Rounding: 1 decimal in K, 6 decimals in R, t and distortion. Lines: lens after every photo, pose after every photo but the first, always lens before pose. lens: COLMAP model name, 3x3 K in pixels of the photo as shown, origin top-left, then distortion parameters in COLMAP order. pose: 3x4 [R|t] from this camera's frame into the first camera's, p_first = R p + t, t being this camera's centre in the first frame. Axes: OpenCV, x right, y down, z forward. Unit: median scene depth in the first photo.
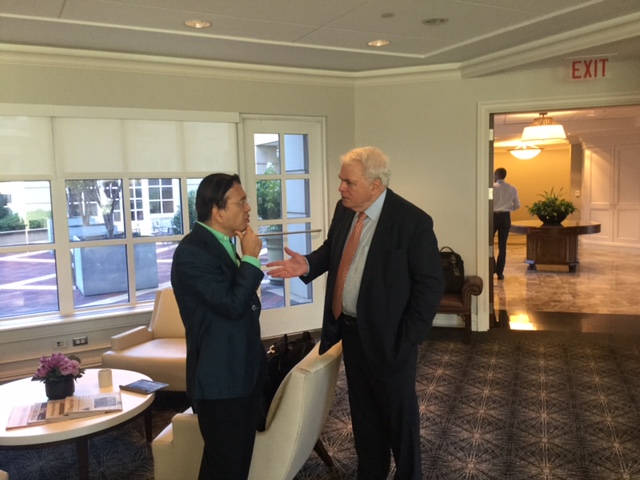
lens RADIAL K [[583.5, 0, 320.0], [0, 583.5, 240.0], [0, 0, 1]] dist [0.091006, -0.181104]
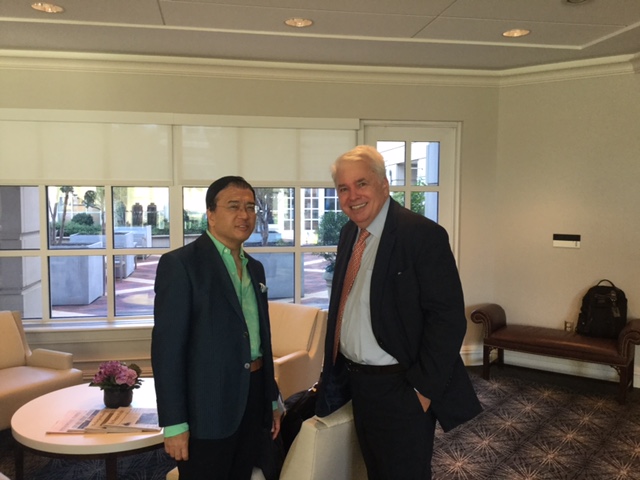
lens RADIAL K [[583.5, 0, 320.0], [0, 583.5, 240.0], [0, 0, 1]] dist [0.091006, -0.181104]
pose [[0.944646, 0.052345, -0.323890, 0.124385], [-0.059483, 0.998155, -0.012171, -0.011624], [0.322655, 0.030763, 0.946017, 0.119178]]
